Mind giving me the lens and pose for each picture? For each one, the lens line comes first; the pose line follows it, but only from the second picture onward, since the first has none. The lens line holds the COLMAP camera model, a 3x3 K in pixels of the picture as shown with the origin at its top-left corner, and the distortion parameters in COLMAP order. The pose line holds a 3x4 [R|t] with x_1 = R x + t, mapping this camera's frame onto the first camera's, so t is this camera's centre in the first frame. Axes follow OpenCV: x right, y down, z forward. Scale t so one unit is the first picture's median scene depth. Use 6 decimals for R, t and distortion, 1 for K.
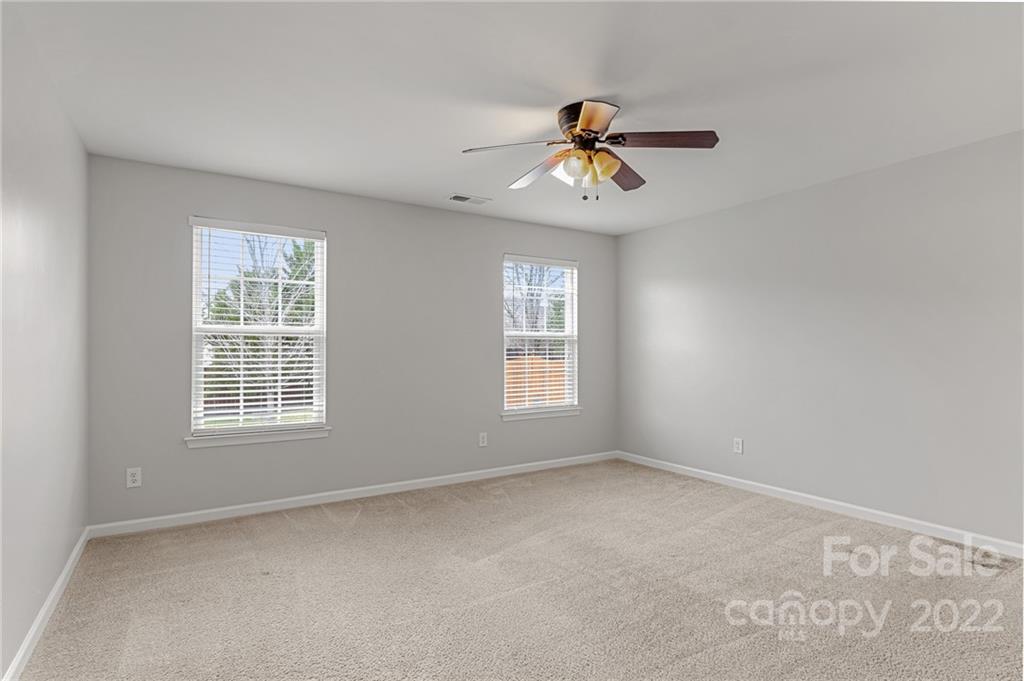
lens RADIAL K [[559.5, 0, 509.5], [0, 559.5, 351.3], [0, 0, 1]] dist [-0.000796, 0.001180]
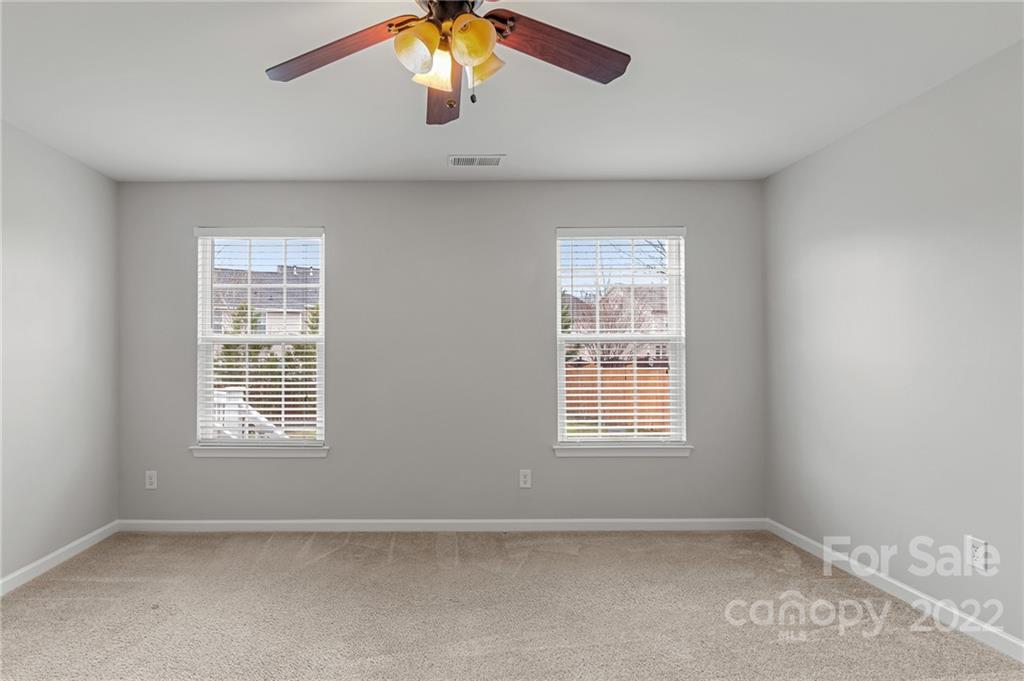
lens RADIAL K [[559.5, 0, 509.5], [0, 559.5, 351.3], [0, 0, 1]] dist [-0.000796, 0.001180]
pose [[0.828558, -0.003284, -0.559894, 0.393720], [0.000338, 0.999986, -0.005366, -0.010097], [0.559903, 0.004257, 0.828547, 0.403774]]
